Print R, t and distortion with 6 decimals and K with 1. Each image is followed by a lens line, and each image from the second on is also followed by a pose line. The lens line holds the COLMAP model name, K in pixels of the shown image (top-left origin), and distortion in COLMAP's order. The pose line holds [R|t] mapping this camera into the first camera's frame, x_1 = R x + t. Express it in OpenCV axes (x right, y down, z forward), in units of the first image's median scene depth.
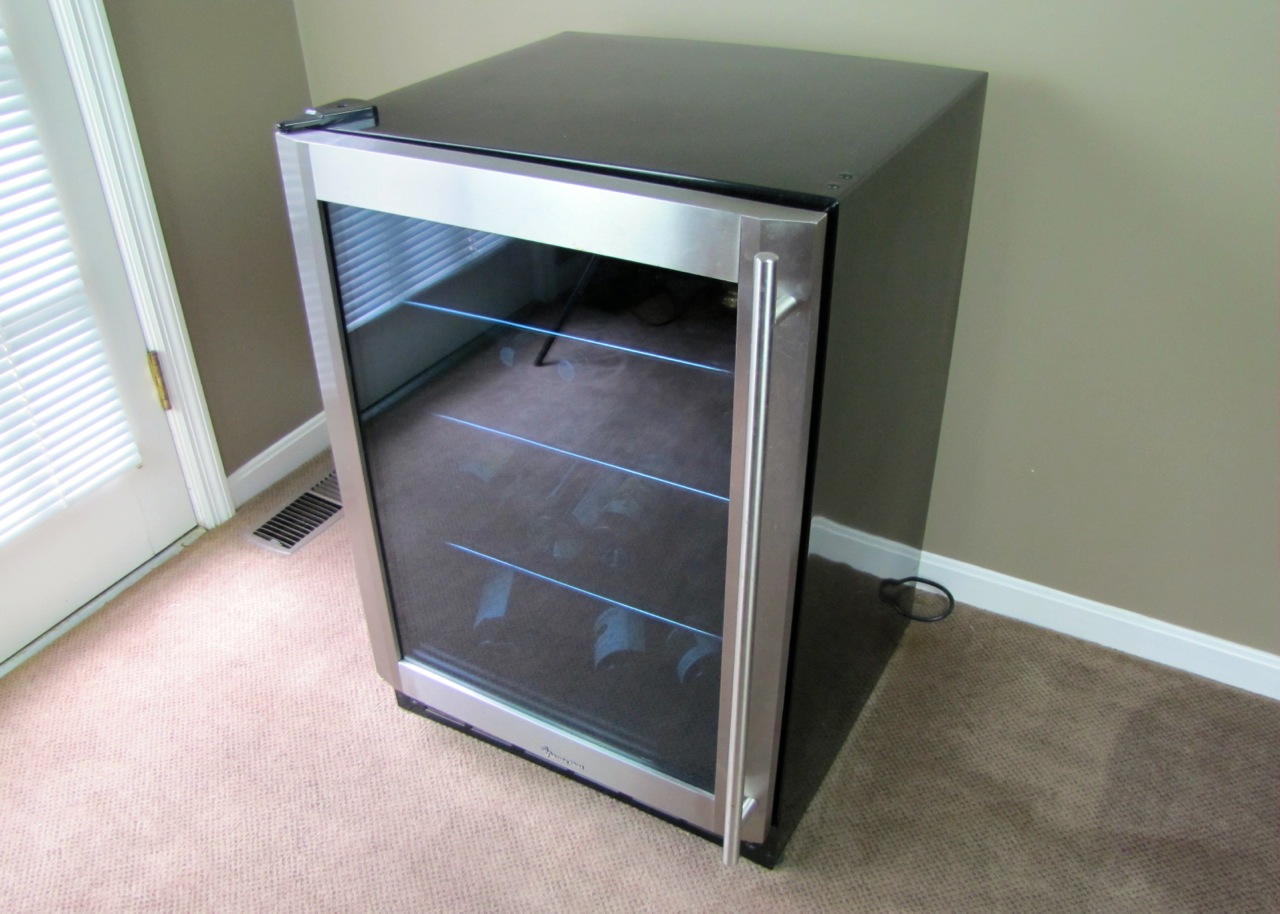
lens RADIAL K [[1091.6, 0, 617.9], [0, 1091.6, 491.3], [0, 0, 1]] dist [-0.192600, 0.177930]
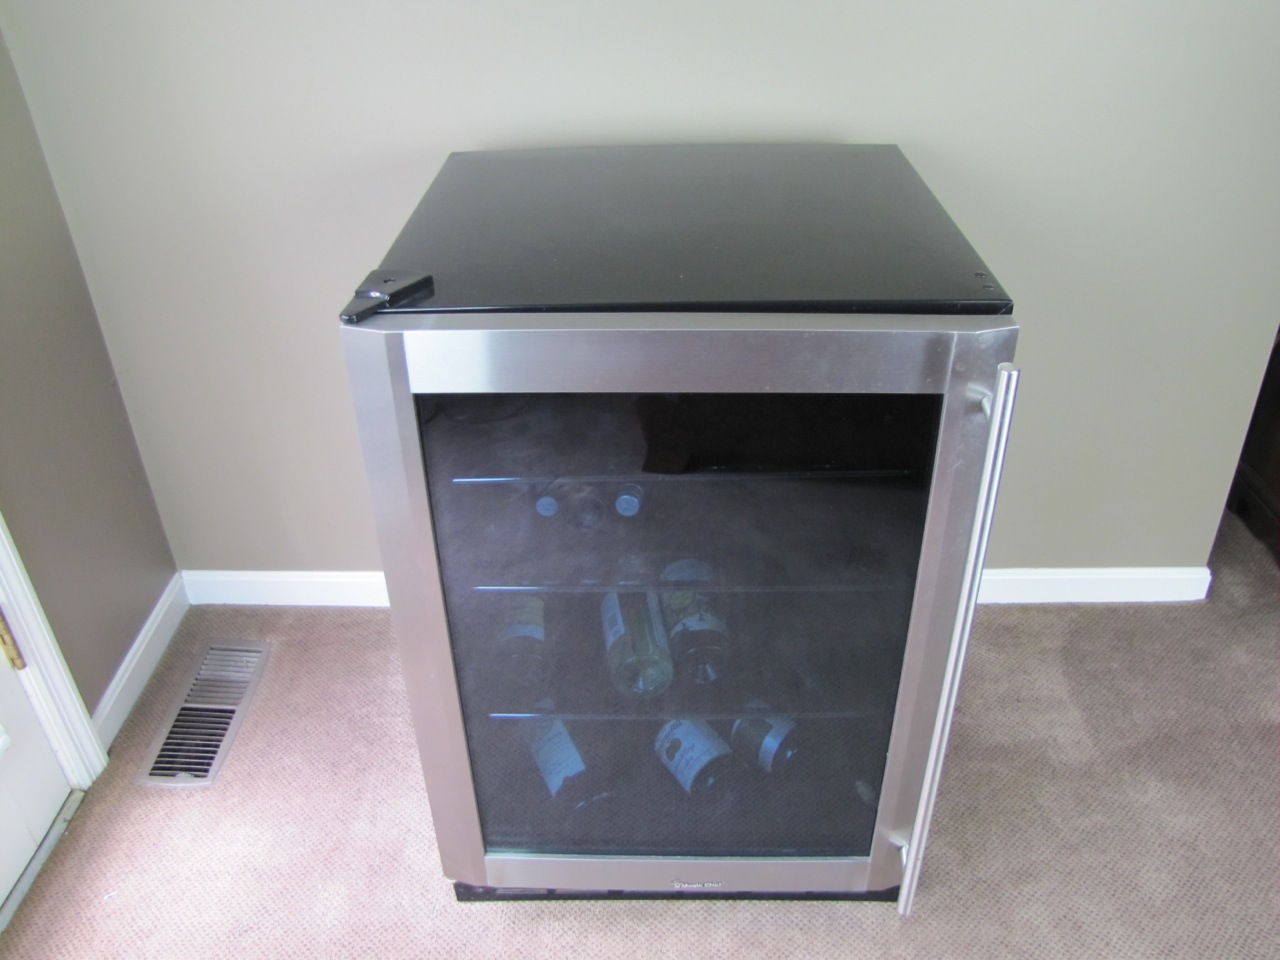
lens RADIAL K [[1066.6, 0, 642.2], [0, 1066.6, 482.3], [0, 0, 1]] dist [-0.195399, 0.183021]
pose [[0.875679, -0.255968, 0.409470, -0.374448], [0.270148, 0.962521, 0.023962, -0.135202], [-0.400257, 0.089635, 0.912009, 0.119418]]
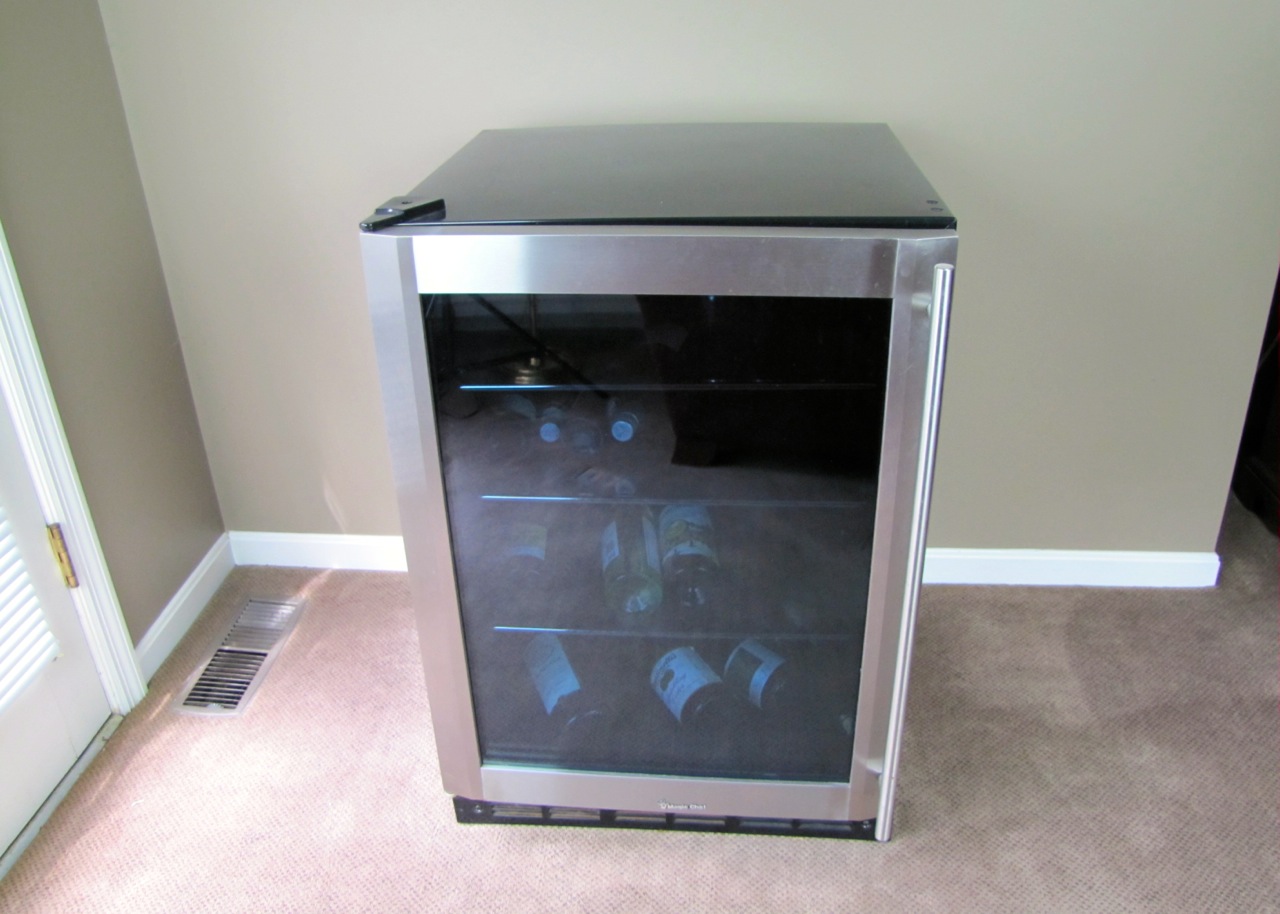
lens RADIAL K [[1065.0, 0, 638.4], [0, 1065.0, 448.9], [0, 0, 1]] dist [-0.189608, 0.175001]
pose [[0.908095, -0.195823, 0.370159, -0.373508], [0.242780, 0.966407, -0.084350, -0.004165], [-0.341206, 0.166465, 0.925131, 0.044709]]
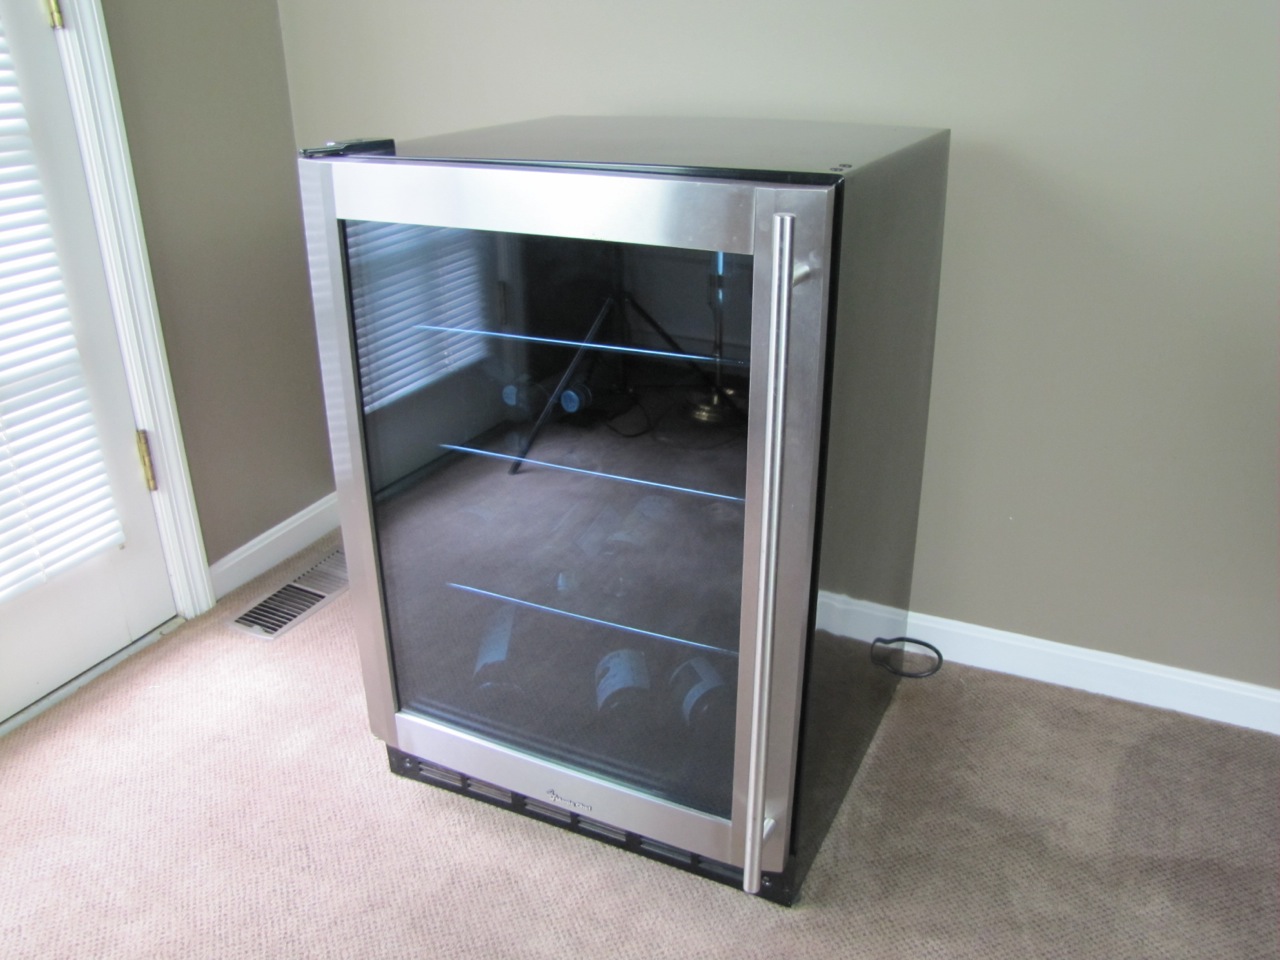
lens RADIAL K [[1068.0, 0, 638.1], [0, 1068.0, 488.4], [0, 0, 1]] dist [-0.196237, 0.183580]
pose [[0.997387, -0.016548, 0.070321, -0.049106], [0.028522, 0.984535, -0.172853, 0.131043], [-0.066373, 0.174407, 0.982434, 0.019740]]
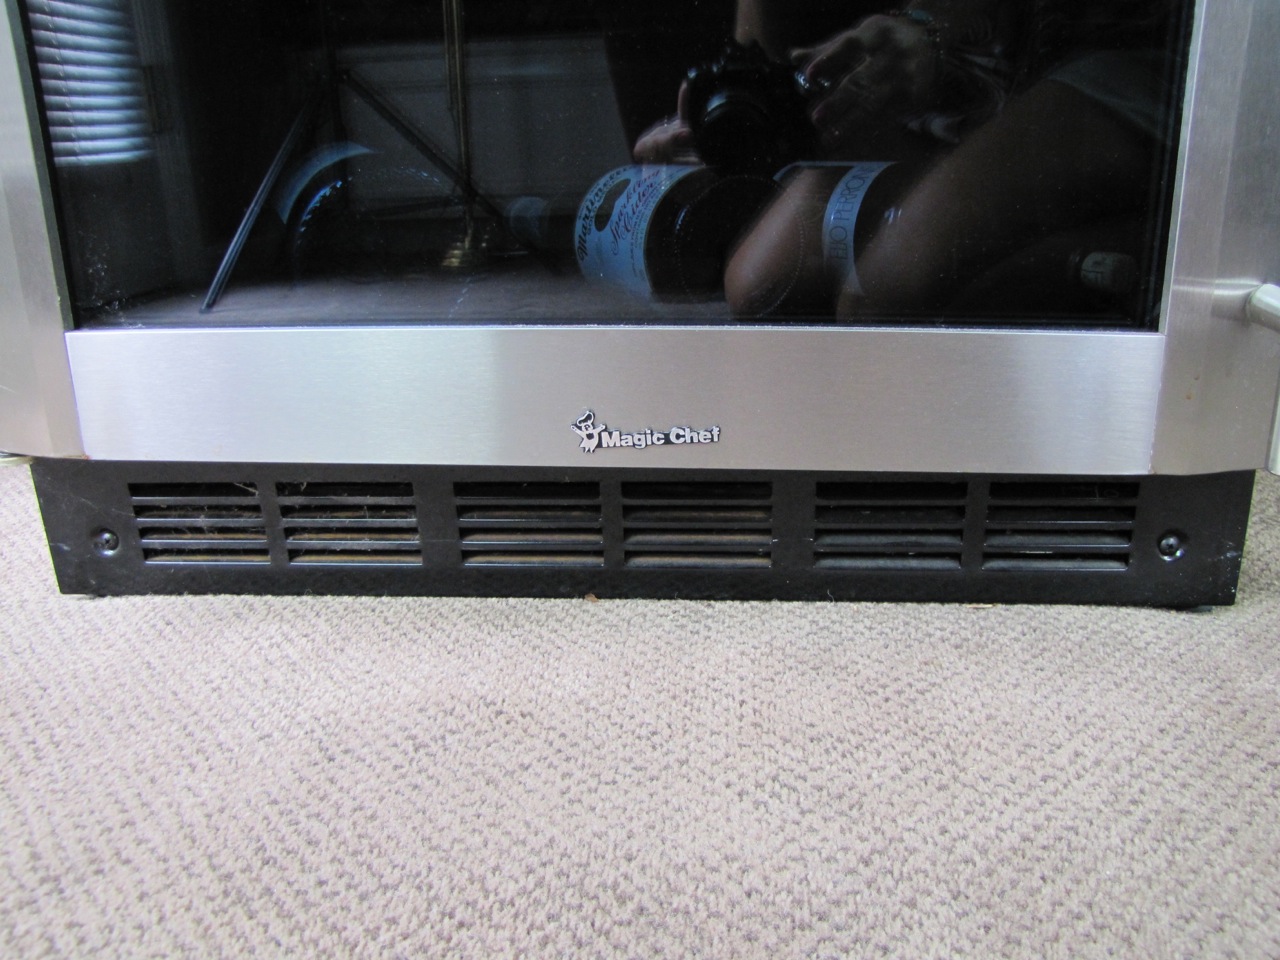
lens RADIAL K [[1068.0, 0, 638.1], [0, 1068.0, 488.4], [0, 0, 1]] dist [-0.196237, 0.183580]
pose [[0.904884, -0.134050, 0.403999, -0.181390], [0.239834, 0.944682, -0.223731, 0.324682], [-0.351660, 0.299343, 0.886978, 0.689624]]
